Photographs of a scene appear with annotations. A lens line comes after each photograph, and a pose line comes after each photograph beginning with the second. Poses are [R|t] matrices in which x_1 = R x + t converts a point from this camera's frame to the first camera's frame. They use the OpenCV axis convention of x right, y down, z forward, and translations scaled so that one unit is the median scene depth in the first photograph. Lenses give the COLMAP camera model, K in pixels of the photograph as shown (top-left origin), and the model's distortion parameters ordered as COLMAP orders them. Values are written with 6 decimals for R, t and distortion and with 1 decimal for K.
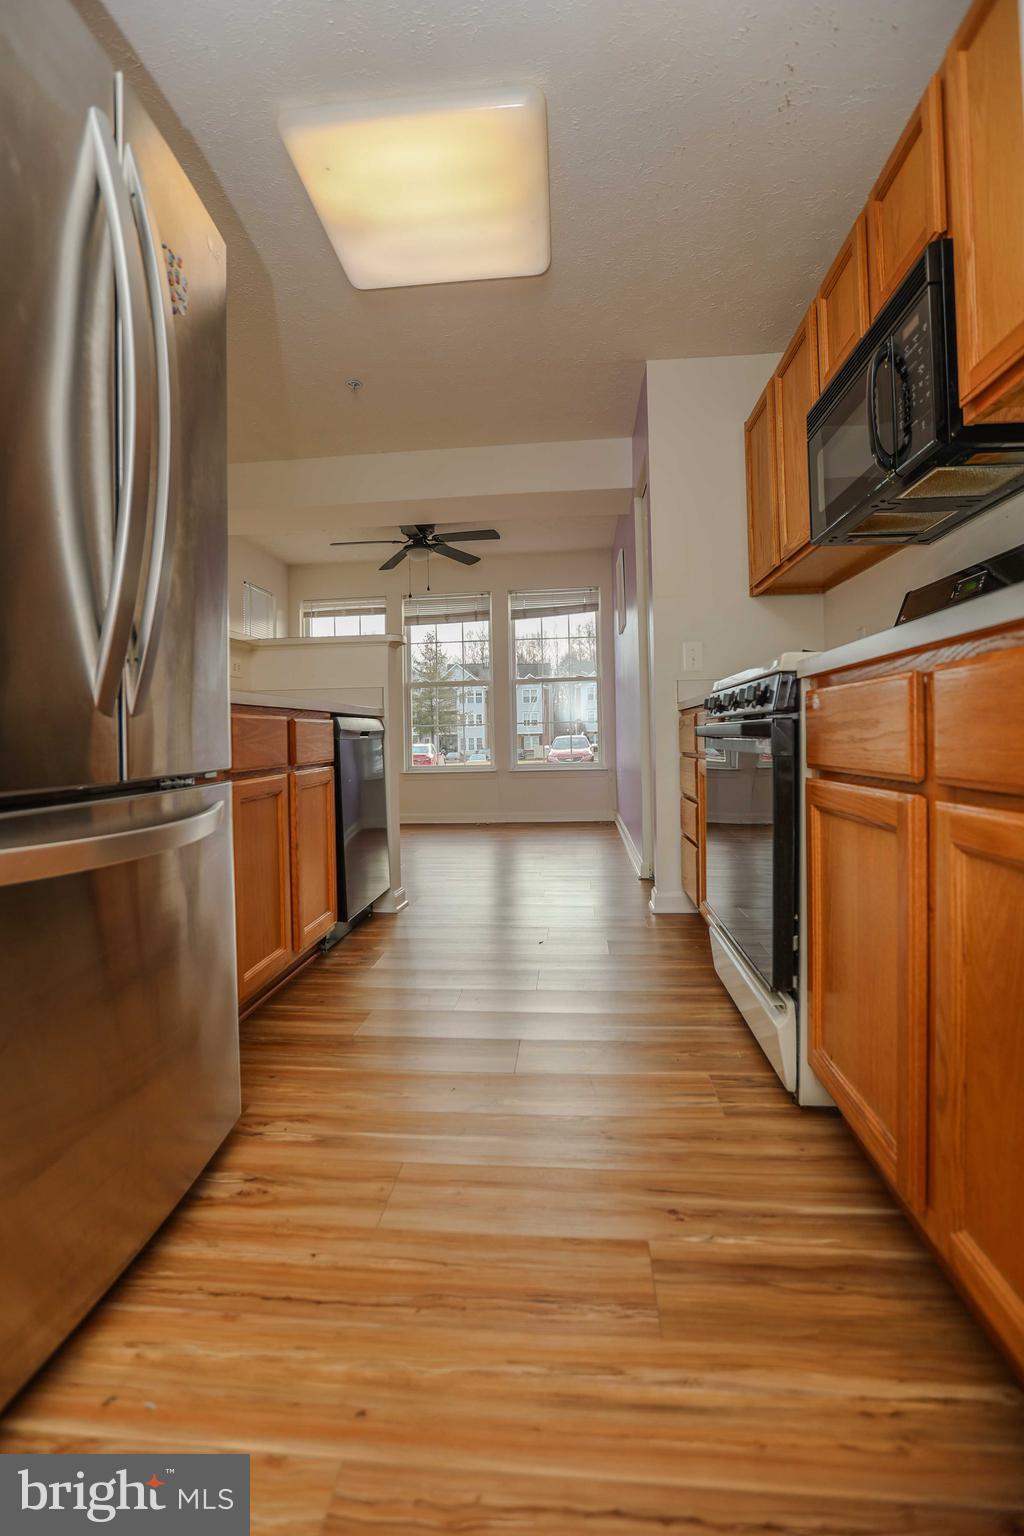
lens RADIAL K [[698.3, 0, 506.4], [0, 698.3, 736.5], [0, 0, 1]] dist [-0.076008, 0.025104]
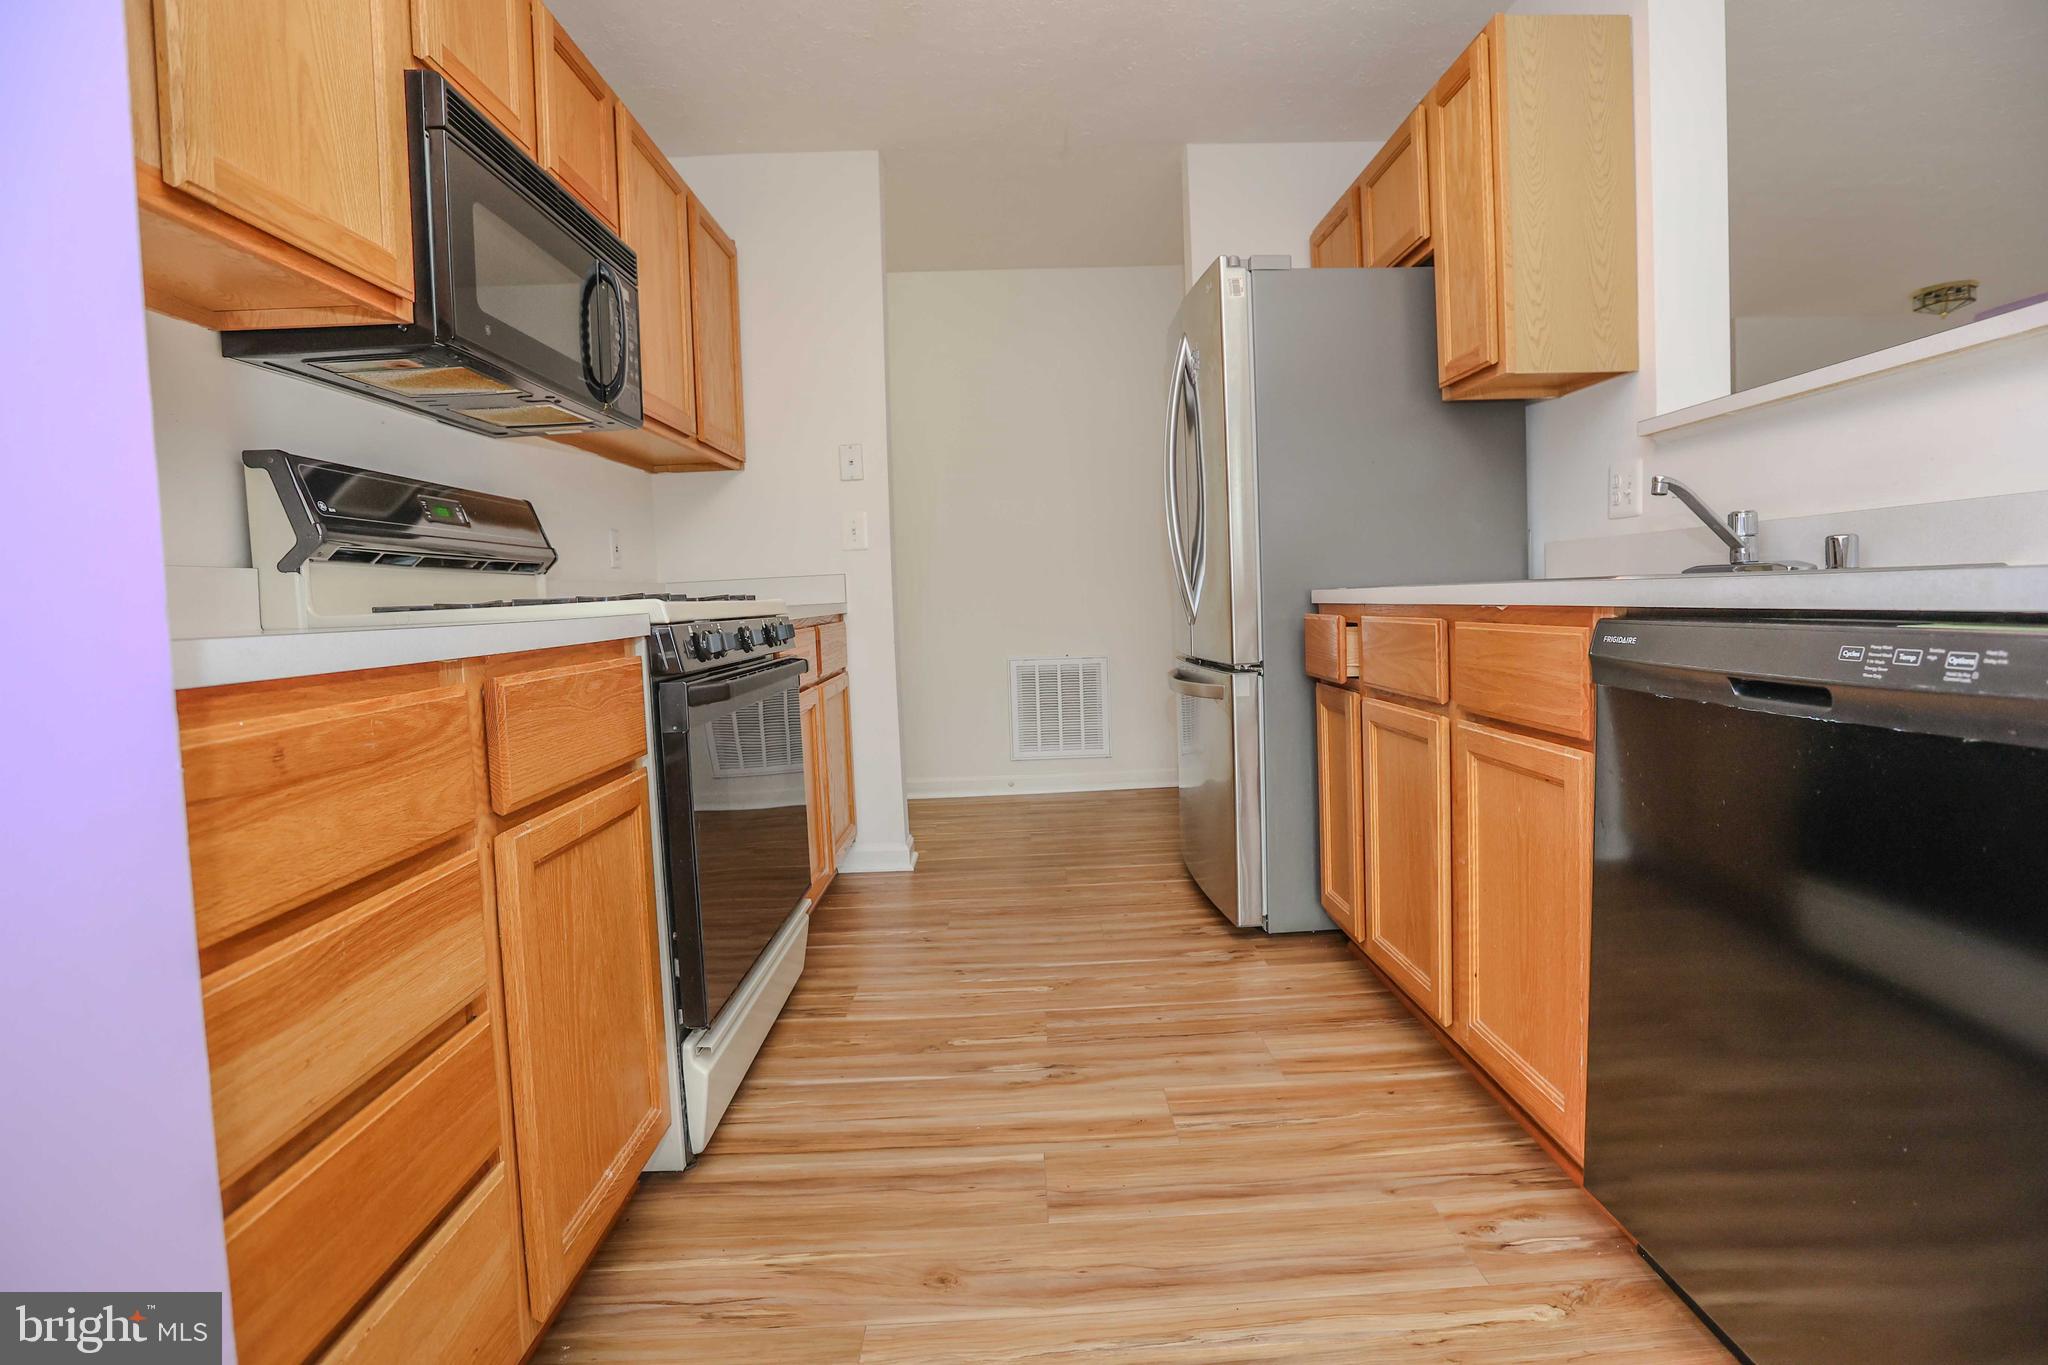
lens RADIAL K [[944.1, 0, 1024.0], [0, 944.1, 682.5], [0, 0, 1]] dist [-0.001272, -0.000171]
pose [[-0.992325, 0.049324, -0.113395, 0.194278], [0.039336, 0.995282, 0.088690, -0.092050], [0.117234, 0.083549, -0.989584, 2.574783]]
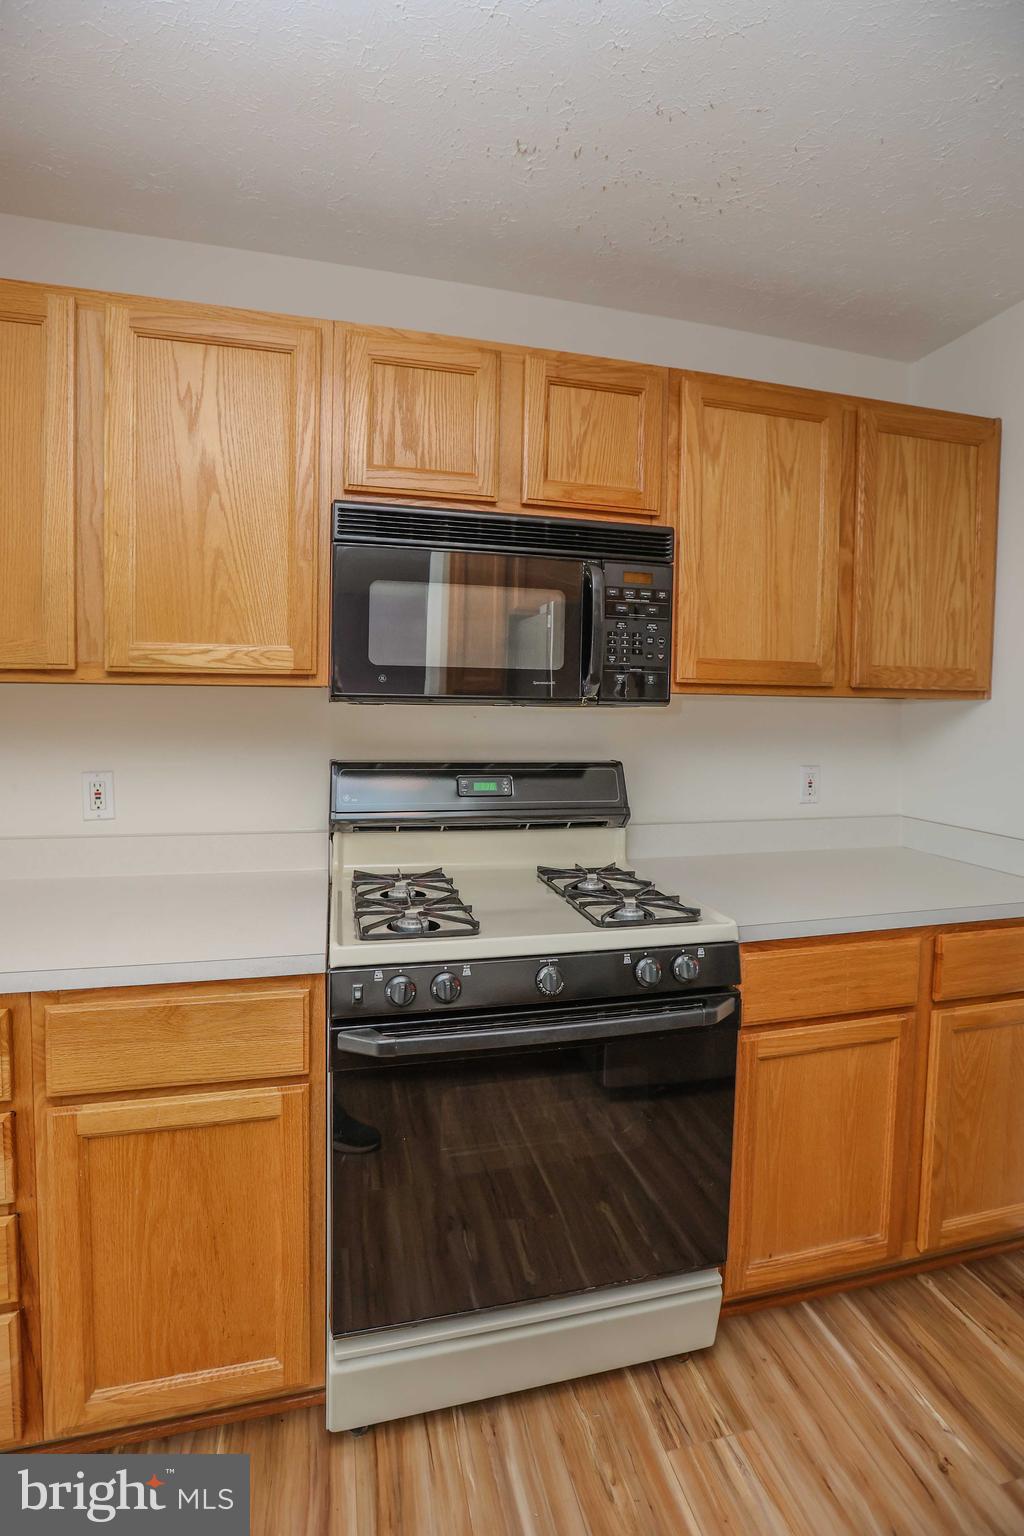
lens RADIAL K [[698.3, 0, 506.4], [0, 698.3, 736.5], [0, 0, 1]] dist [-0.076008, 0.025104]
pose [[-0.329600, -0.069554, 0.941555, -0.325825], [-0.023102, 0.997578, 0.065606, -0.401303], [-0.943838, -0.000128, -0.330408, 1.581734]]
